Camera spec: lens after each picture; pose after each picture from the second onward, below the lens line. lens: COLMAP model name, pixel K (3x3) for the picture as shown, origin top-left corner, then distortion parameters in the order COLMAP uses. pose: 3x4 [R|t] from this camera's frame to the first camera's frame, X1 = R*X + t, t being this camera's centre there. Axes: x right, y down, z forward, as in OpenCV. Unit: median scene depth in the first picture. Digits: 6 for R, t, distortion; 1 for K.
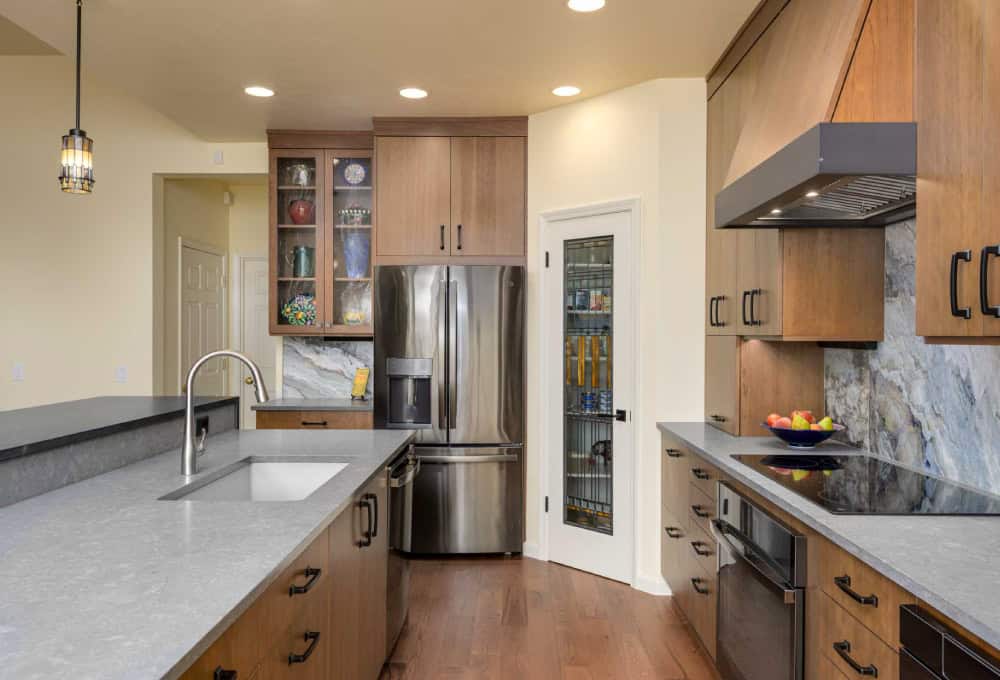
lens RADIAL K [[734.5, 0, 500.0], [0, 734.5, 340.0], [0, 0, 1]] dist [0.007585, 0.000127]
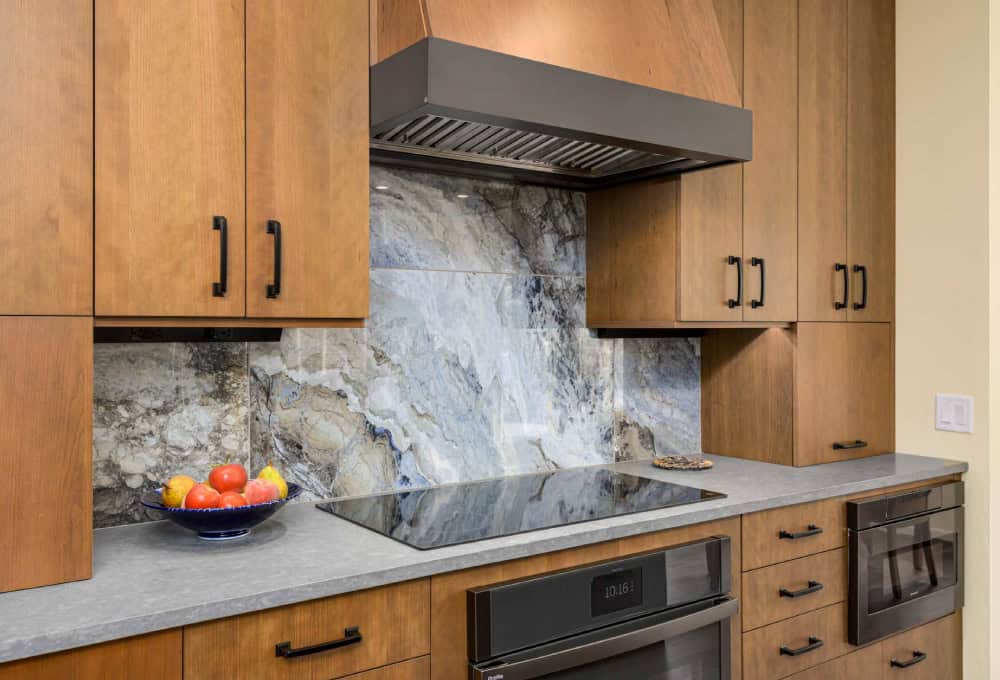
lens RADIAL K [[844.5, 0, 504.5], [0, 844.5, 329.6], [0, 0, 1]] dist [0.012014, 0.001017]
pose [[-0.601753, -0.002238, 0.798679, -0.142185], [0.005144, 0.999964, 0.006678, -0.000653], [-0.798665, 0.008127, -0.601720, 0.950286]]
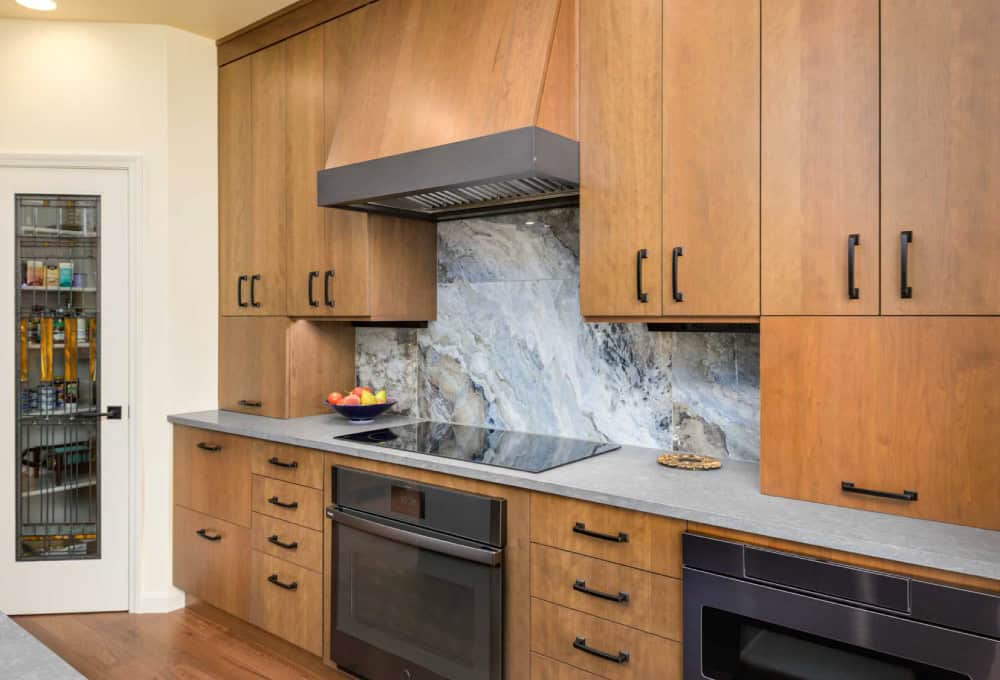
lens RADIAL K [[697.2, 0, 460.5], [0, 697.2, 317.6], [0, 0, 1]] dist [0.016479, -0.000883]
pose [[0.627508, -0.005768, 0.778589, -0.224584], [0.009074, 0.999959, 0.000095, -0.002046], [-0.778558, 0.007005, 0.627534, 0.205212]]
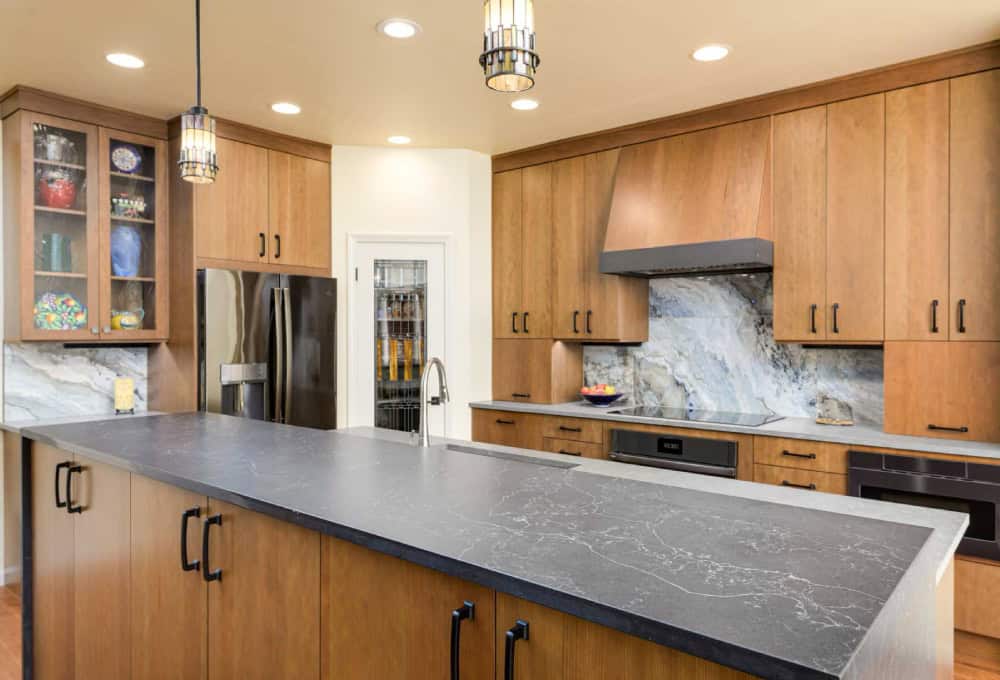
lens RADIAL K [[657.5, 0, 500.0], [0, 657.5, 340.0], [0, 0, 1]] dist [0.010167, 0.000440]
pose [[0.629027, -0.011662, 0.777296, -0.703641], [0.008701, 0.999930, 0.007961, -0.013480], [-0.777335, 0.001755, 0.629085, 0.193046]]
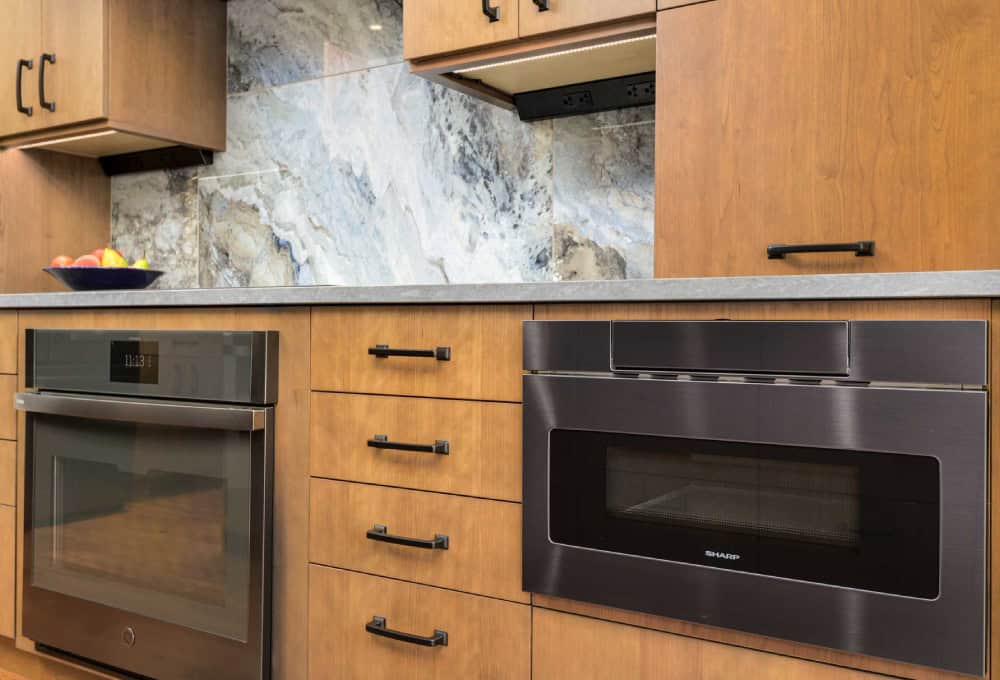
lens RADIAL K [[924.1, 0, 474.2], [0, 924.1, 338.9], [0, 0, 1]] dist [0.023910, -0.005375]
pose [[0.529259, -0.008912, 0.848414, -0.115976], [0.000995, 0.999951, 0.009884, 0.136014], [-0.848460, -0.004387, 0.529241, 0.197441]]
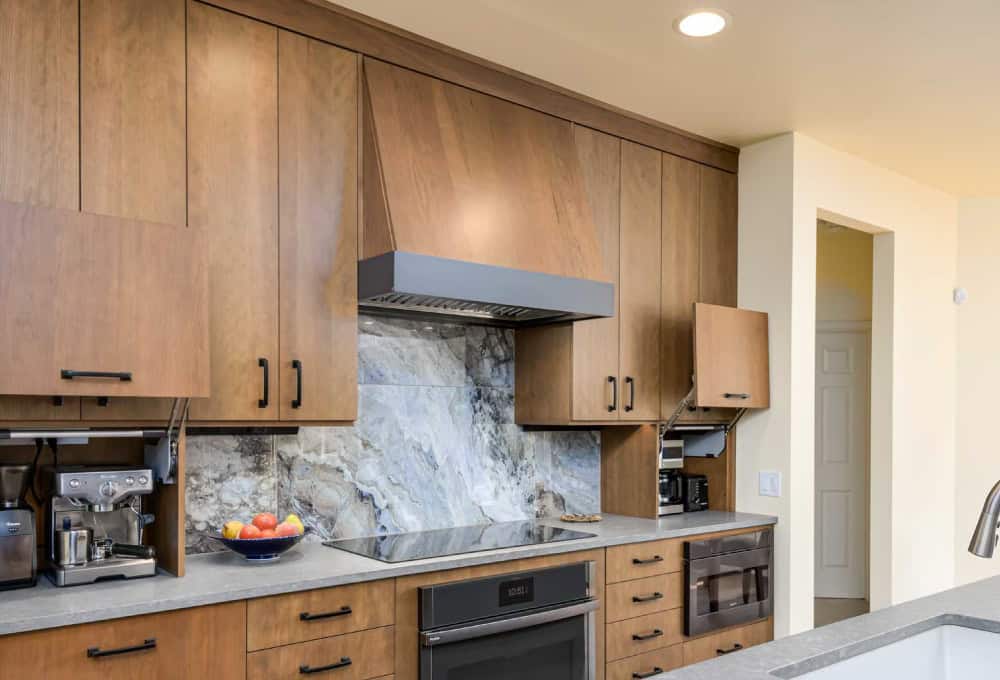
lens RADIAL K [[796.7, 0, 570.1], [0, 796.7, 424.5], [0, 0, 1]] dist [0.012037, -0.000154]
pose [[-0.672361, -0.012180, 0.740123, -0.365545], [0.000349, 0.999859, 0.016771, -0.012359], [-0.740223, 0.011535, -0.672262, 1.060238]]
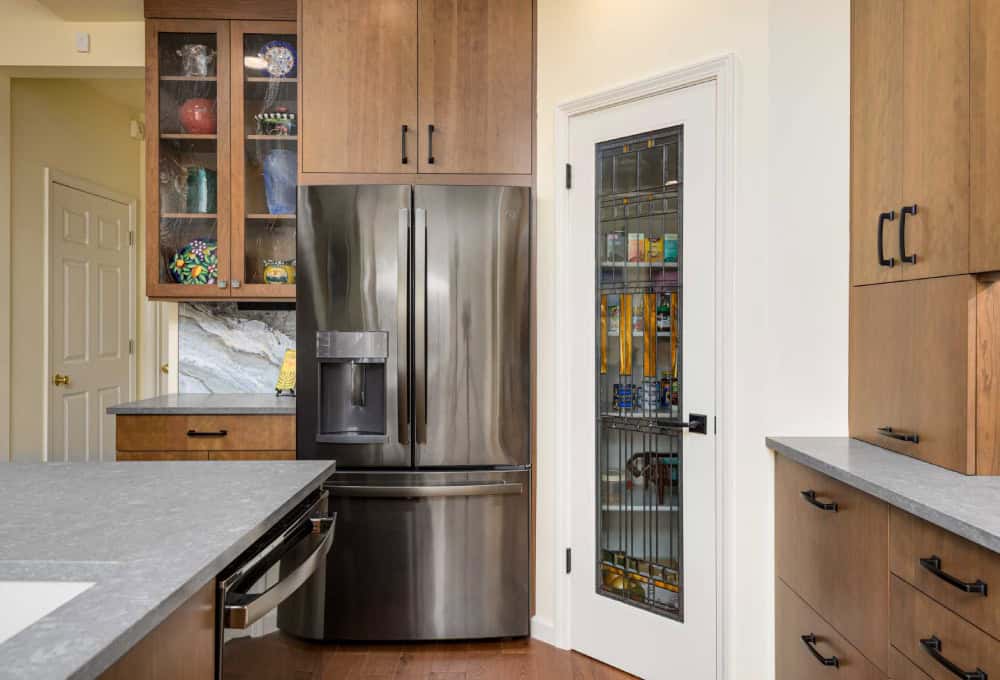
lens RADIAL K [[709.1, 0, 502.6], [0, 709.1, 320.8], [0, 0, 1]] dist [0.029937, -0.000116]
pose [[0.999876, -0.001418, 0.015667, -0.003311], [0.001604, 0.999928, -0.011864, 0.027042], [-0.015649, 0.011888, 0.999807, 0.450182]]
